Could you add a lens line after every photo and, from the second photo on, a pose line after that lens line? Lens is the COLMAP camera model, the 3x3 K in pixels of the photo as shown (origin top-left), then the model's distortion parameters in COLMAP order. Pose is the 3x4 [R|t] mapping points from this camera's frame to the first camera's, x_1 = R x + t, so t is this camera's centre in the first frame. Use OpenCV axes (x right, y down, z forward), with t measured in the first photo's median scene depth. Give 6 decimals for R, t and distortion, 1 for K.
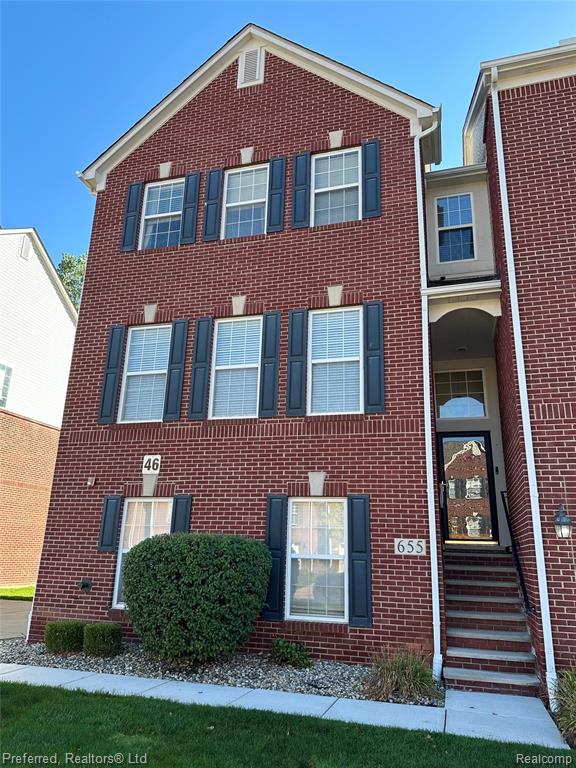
lens RADIAL K [[558.9, 0, 290.3], [0, 558.9, 378.2], [0, 0, 1]] dist [0.036348, -0.024655]
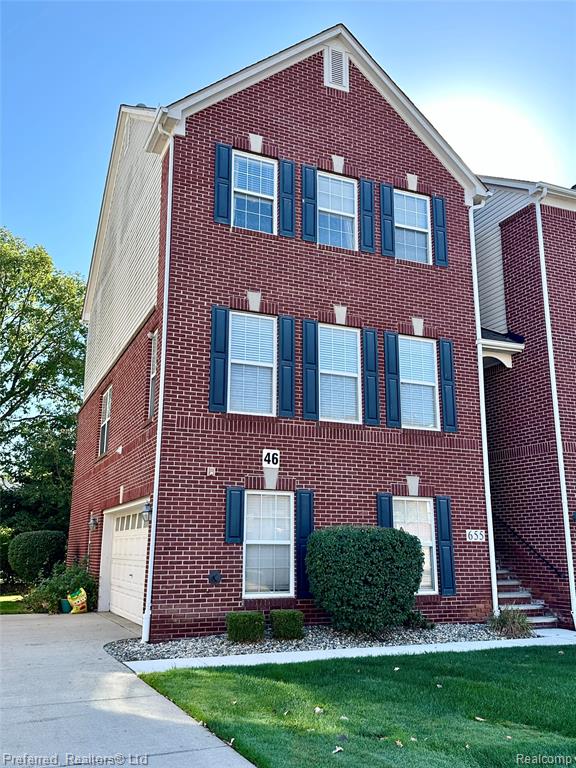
lens RADIAL K [[690.9, 0, 287.2], [0, 690.9, 387.2], [0, 0, 1]] dist [0.056182, 0.001877]
pose [[0.760471, 0.124813, 0.637264, -1.039622], [-0.172774, 0.984872, 0.013282, 0.005208], [-0.625966, -0.120203, 0.770531, 0.035712]]
